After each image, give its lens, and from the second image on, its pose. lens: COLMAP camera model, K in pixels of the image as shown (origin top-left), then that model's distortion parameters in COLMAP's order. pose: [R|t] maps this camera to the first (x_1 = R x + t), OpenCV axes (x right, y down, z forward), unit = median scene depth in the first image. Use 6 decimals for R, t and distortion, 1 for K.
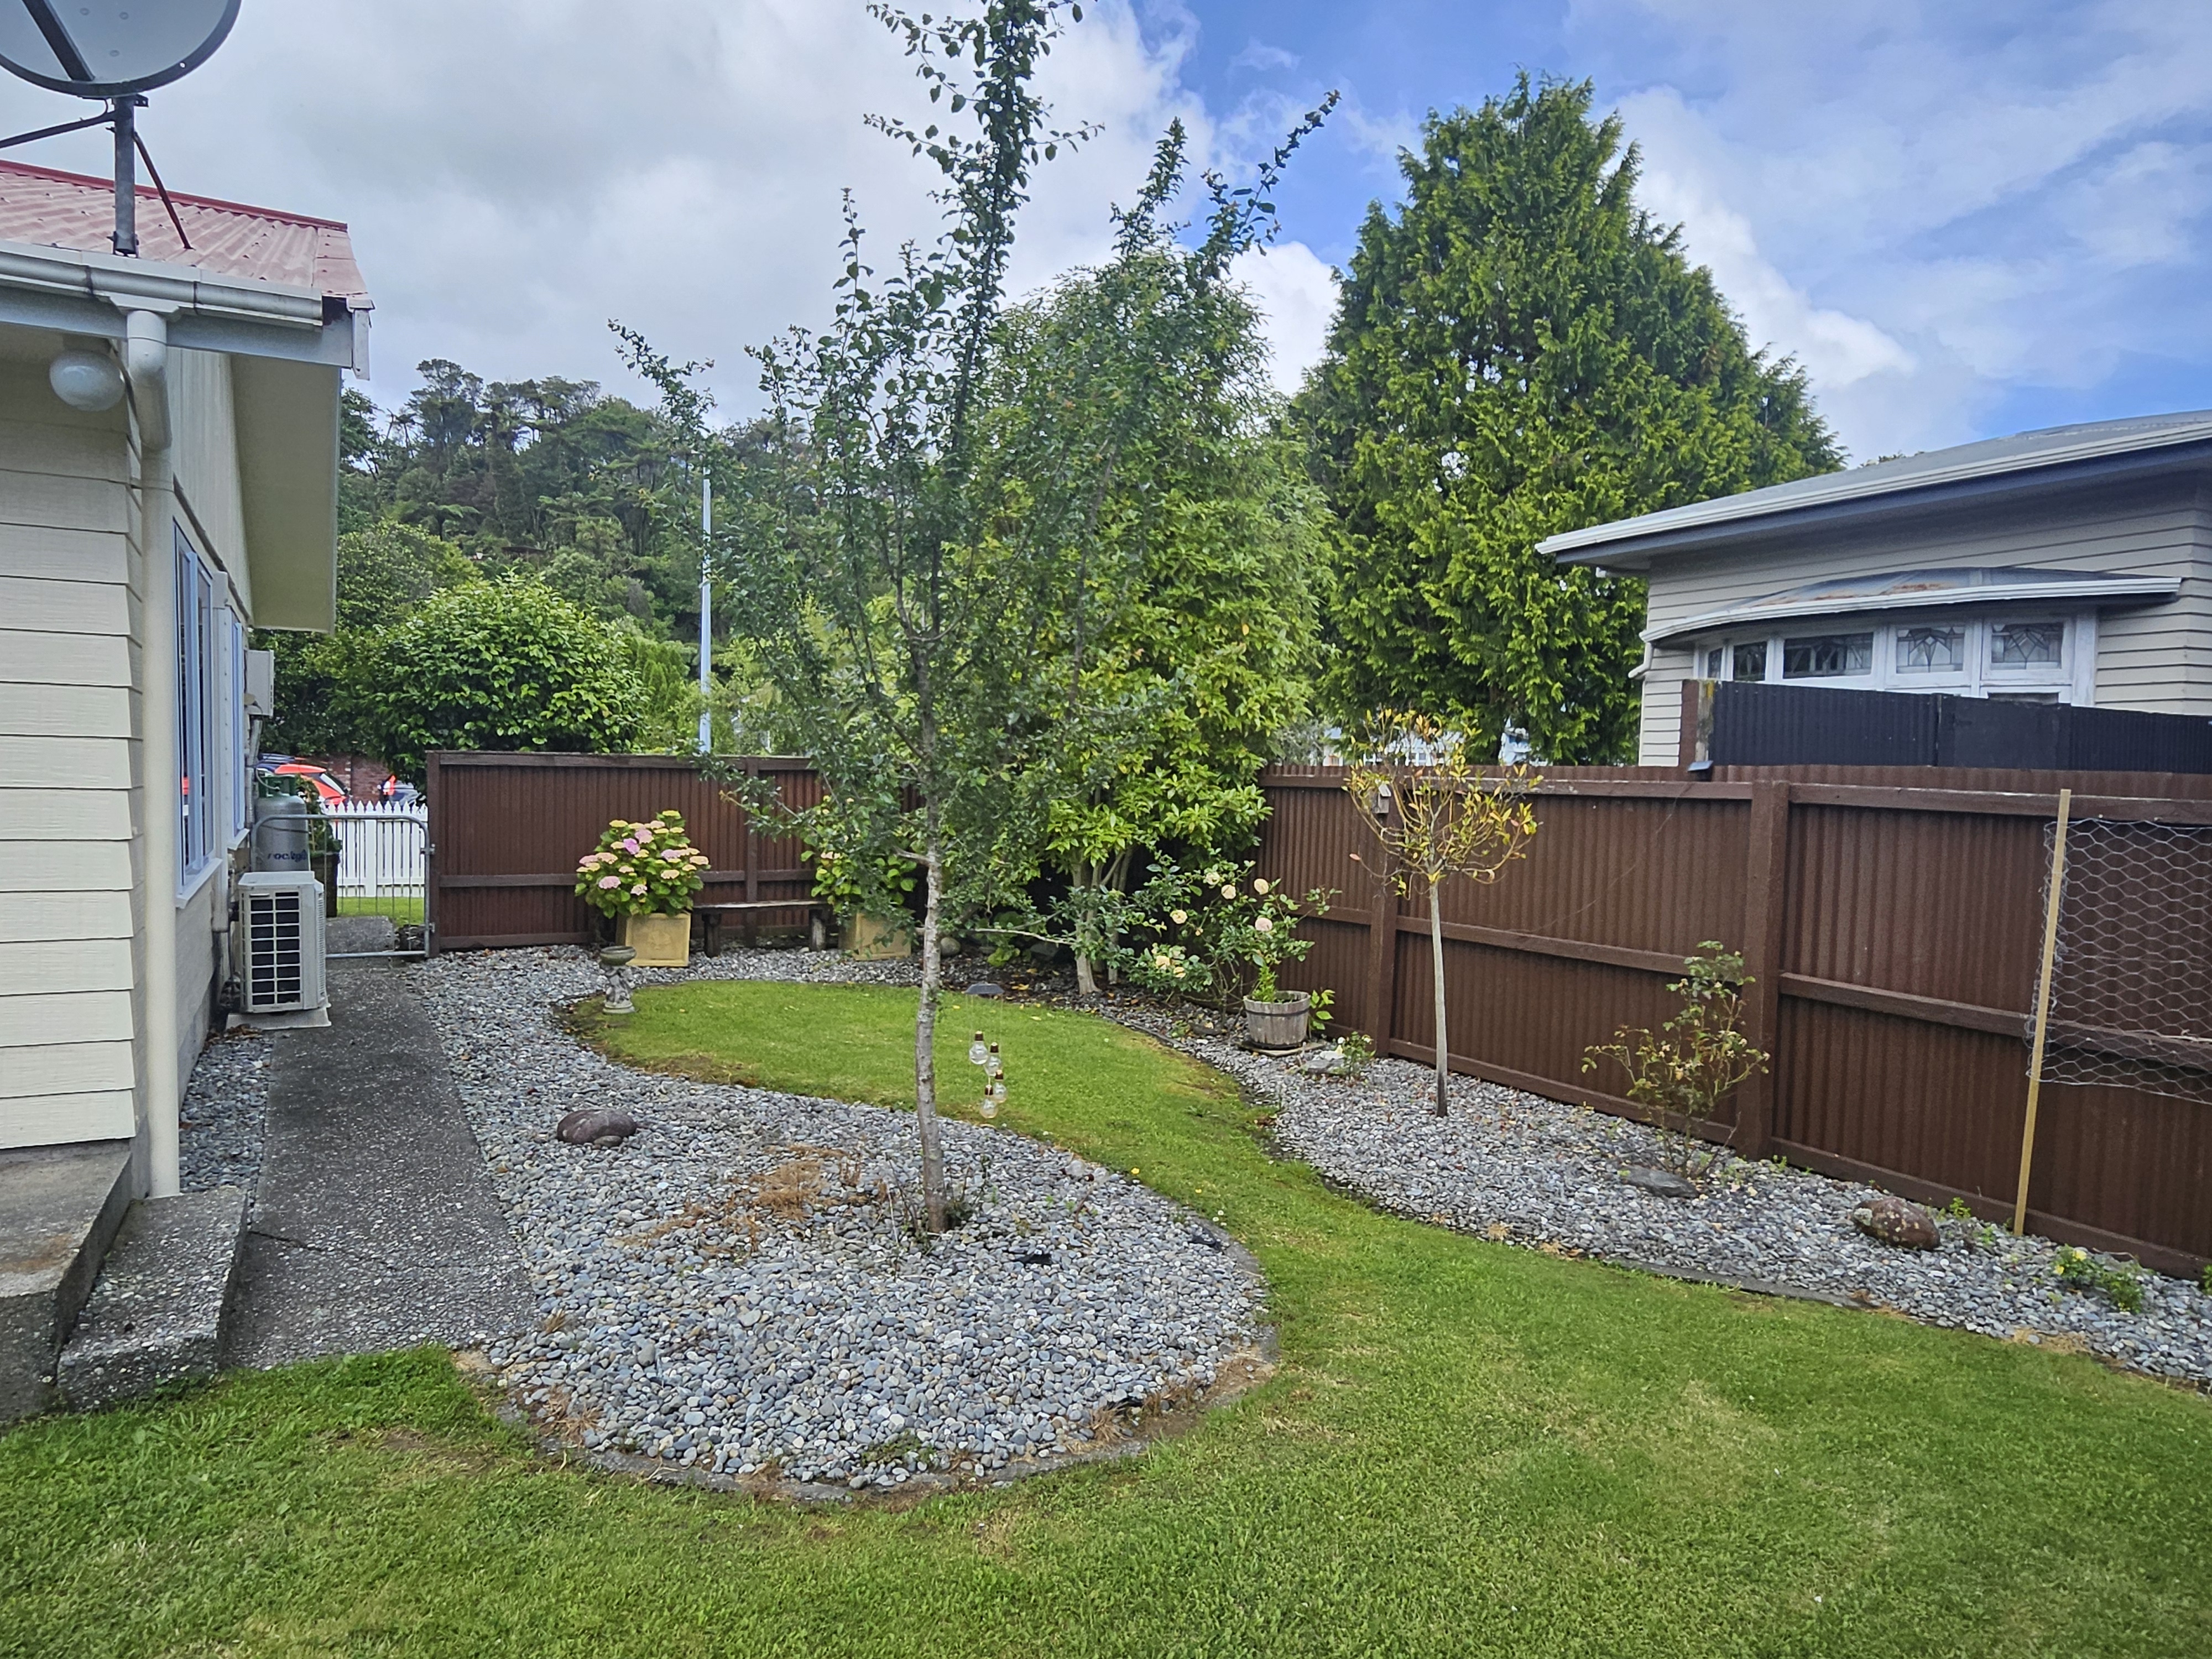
lens RADIAL K [[928.2, 0, 1105.4], [0, 928.2, 834.0], [0, 0, 1]] dist [-0.018316, 0.005615]
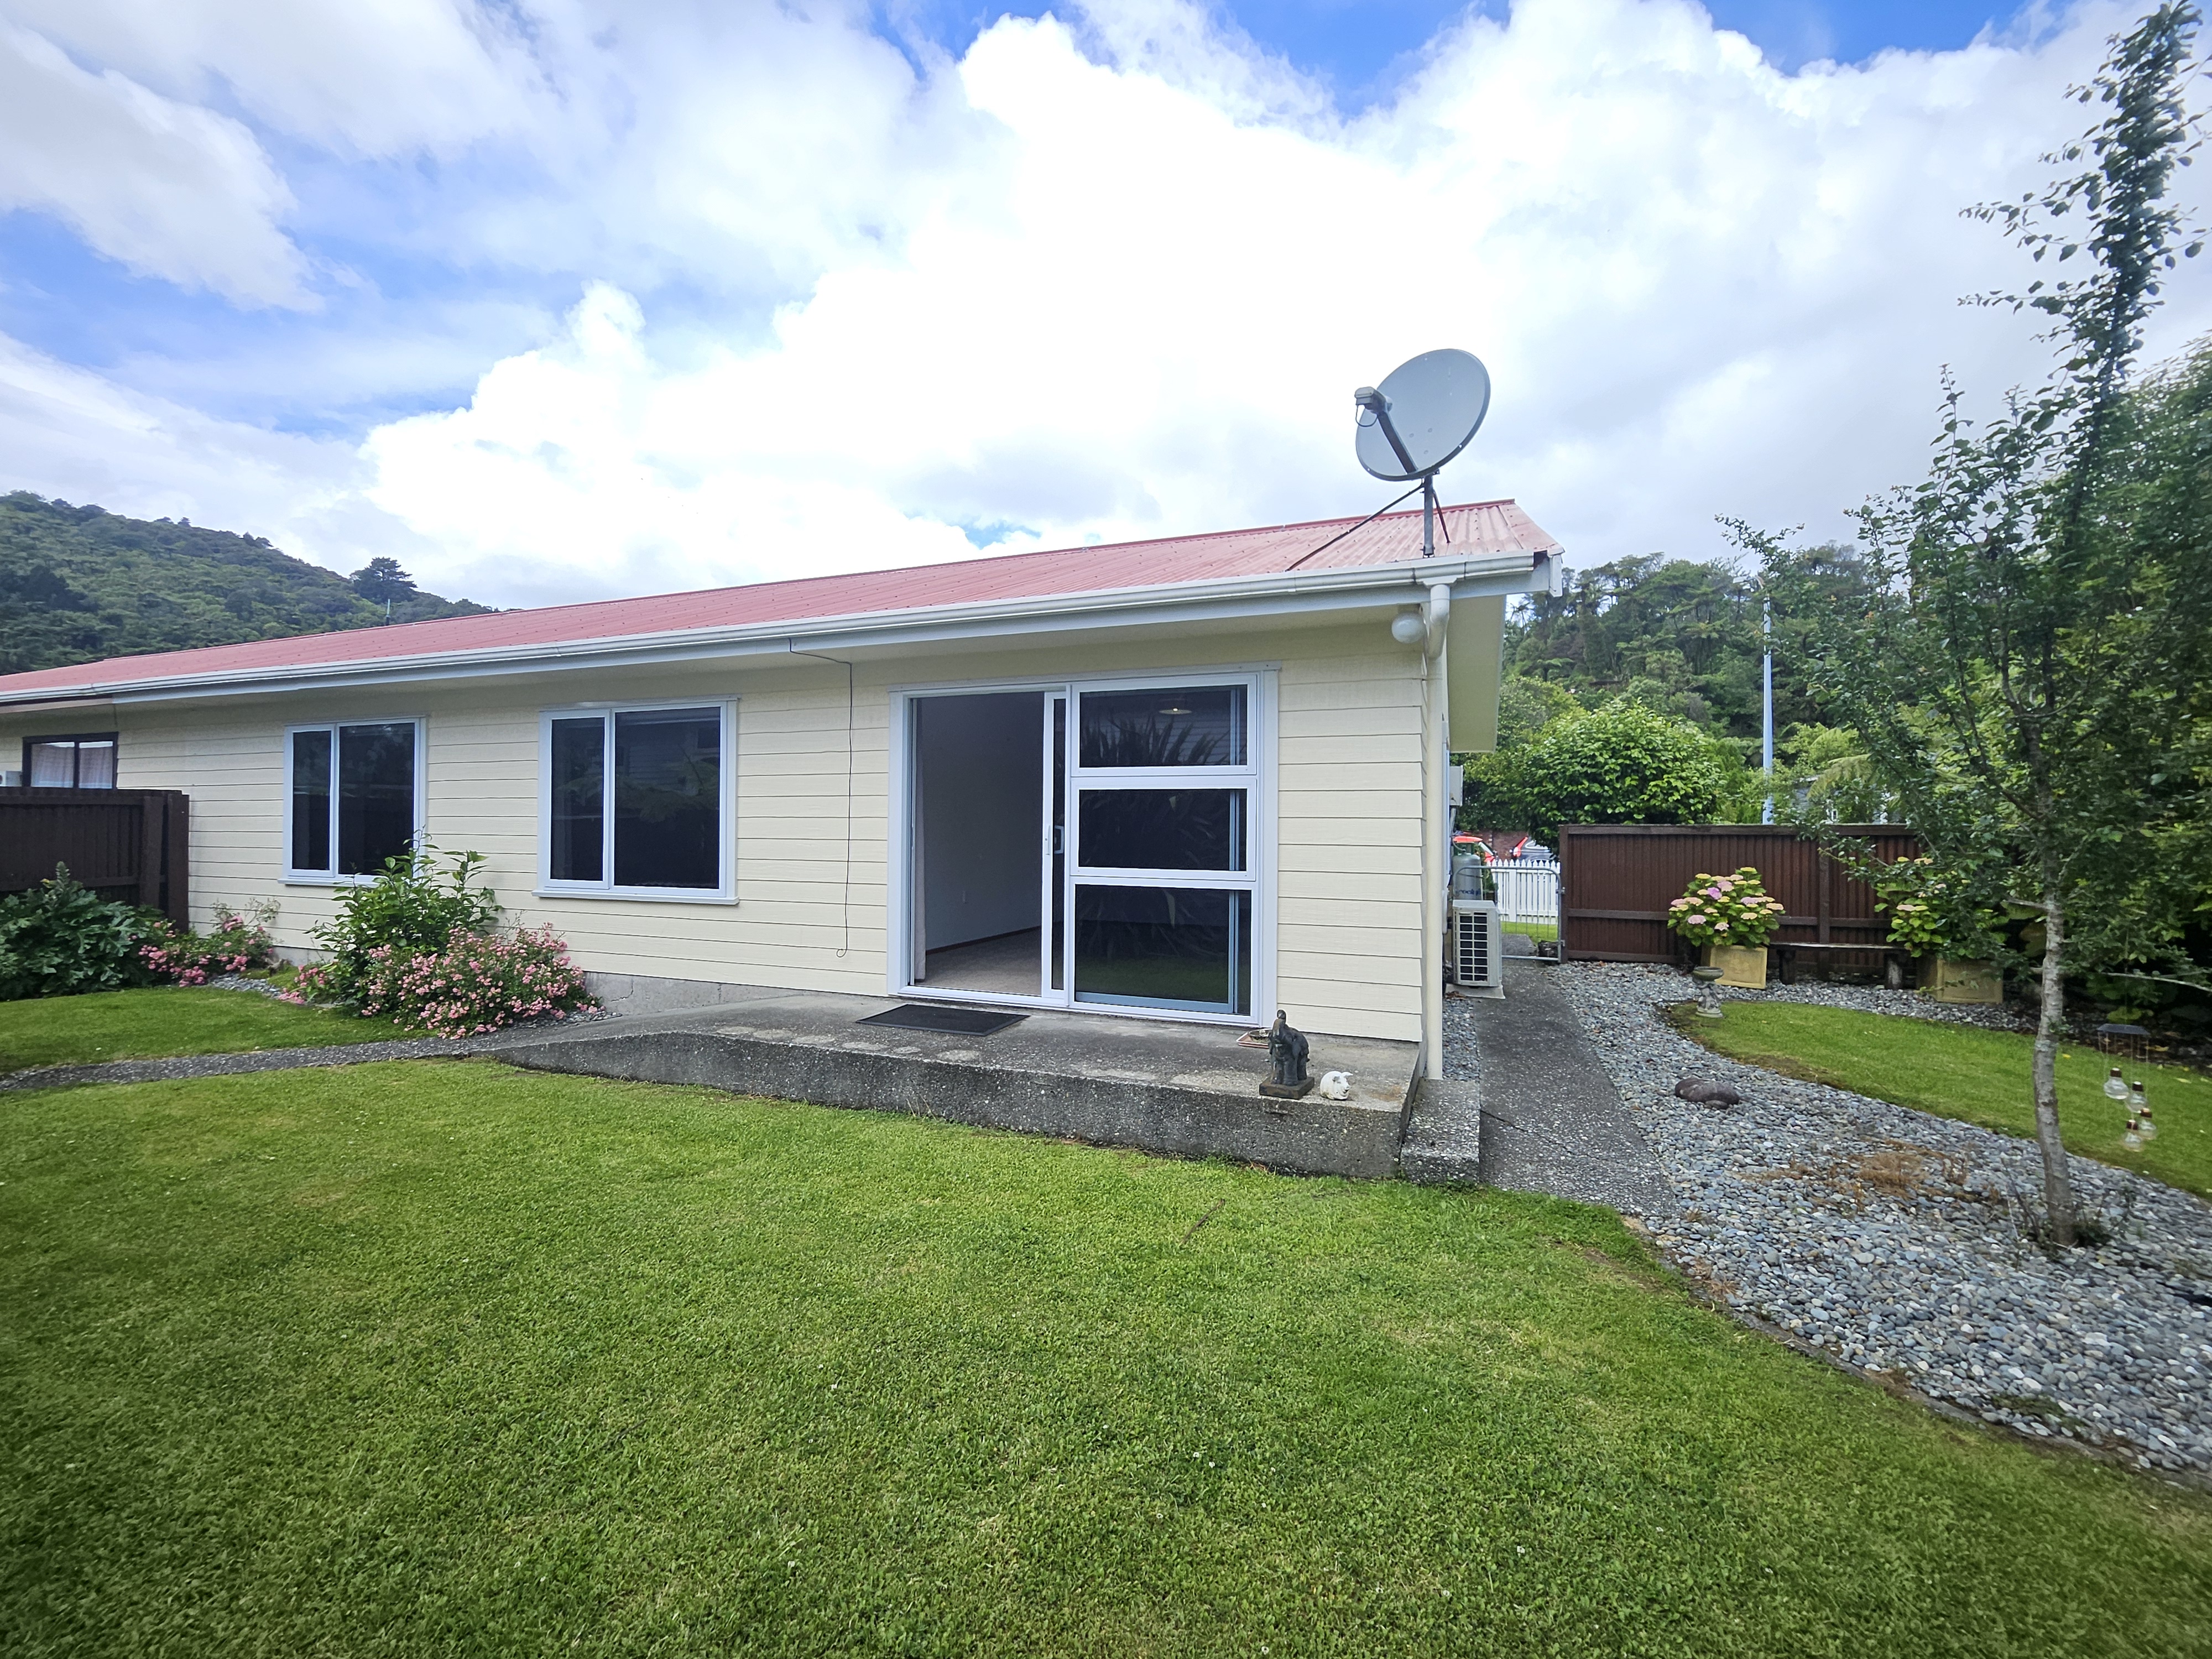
lens RADIAL K [[928.2, 0, 1105.4], [0, 928.2, 834.0], [0, 0, 1]] dist [-0.018316, 0.005615]
pose [[0.648168, -0.015730, -0.761335, -0.080338], [-0.064265, 0.995090, -0.075273, 0.093054], [0.758781, 0.097717, 0.643974, -0.576280]]
